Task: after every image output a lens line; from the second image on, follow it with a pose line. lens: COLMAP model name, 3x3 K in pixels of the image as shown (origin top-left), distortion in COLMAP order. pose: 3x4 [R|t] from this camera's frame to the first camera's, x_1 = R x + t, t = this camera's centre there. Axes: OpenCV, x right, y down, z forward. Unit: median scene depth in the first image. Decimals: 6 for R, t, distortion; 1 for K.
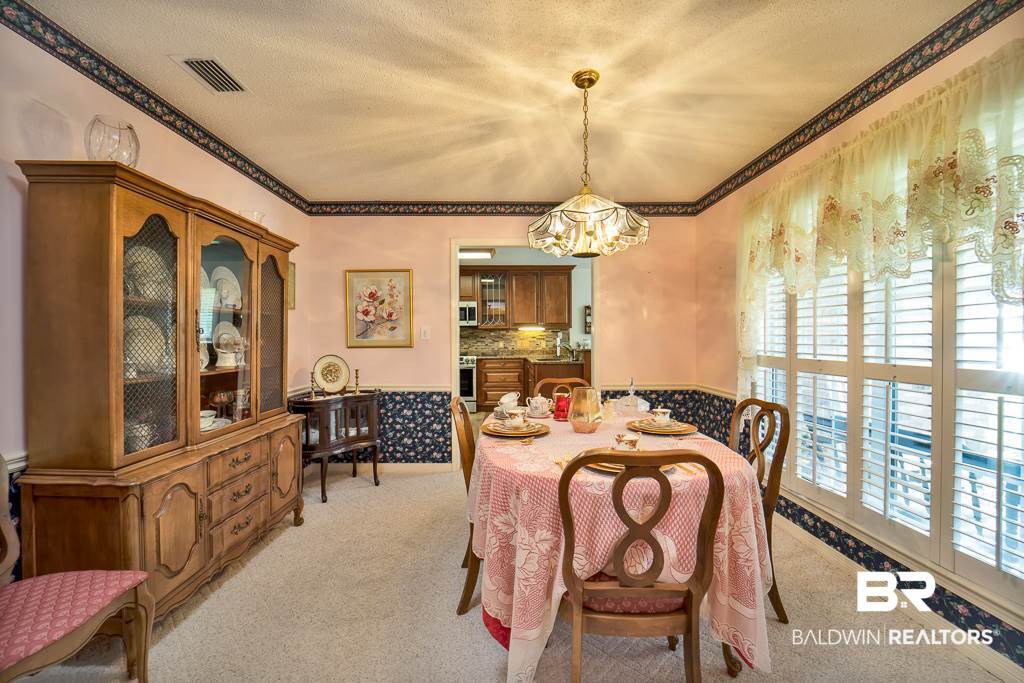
lens RADIAL K [[424.3, 0, 508.6], [0, 424.3, 346.2], [0, 0, 1]] dist [-0.023636, 0.000339]
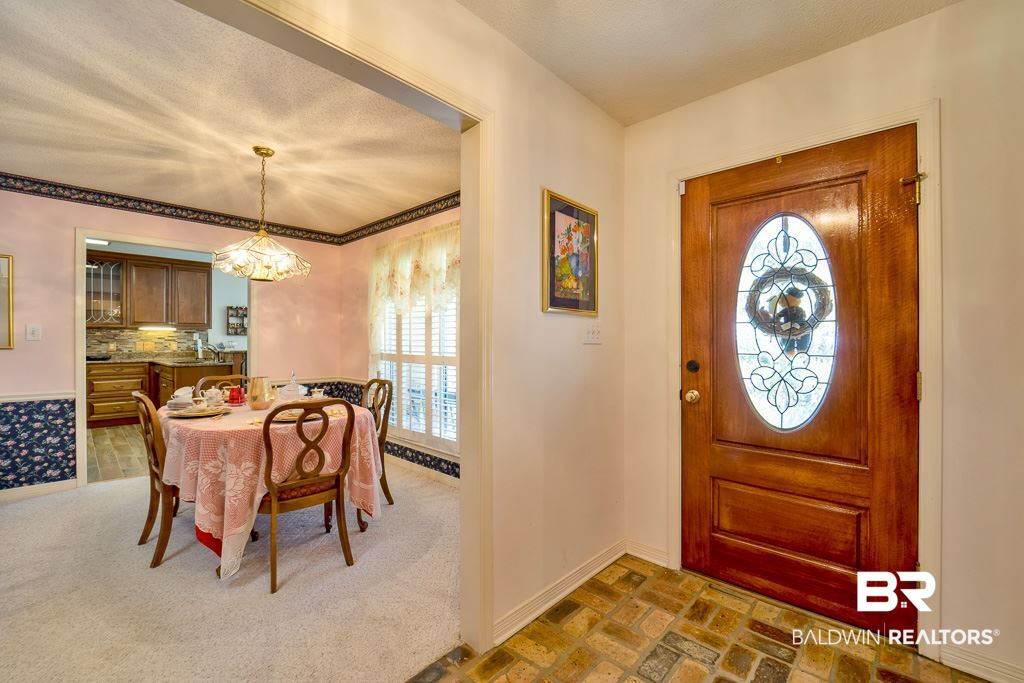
lens RADIAL K [[424.3, 0, 501.9], [0, 424.3, 344.1], [0, 0, 1]] dist [-0.023636, 0.000339]
pose [[0.707904, 0.003633, 0.706300, -0.202078], [0.003584, 0.999955, -0.008736, 0.006069], [-0.706300, 0.008716, 0.707859, -0.449619]]
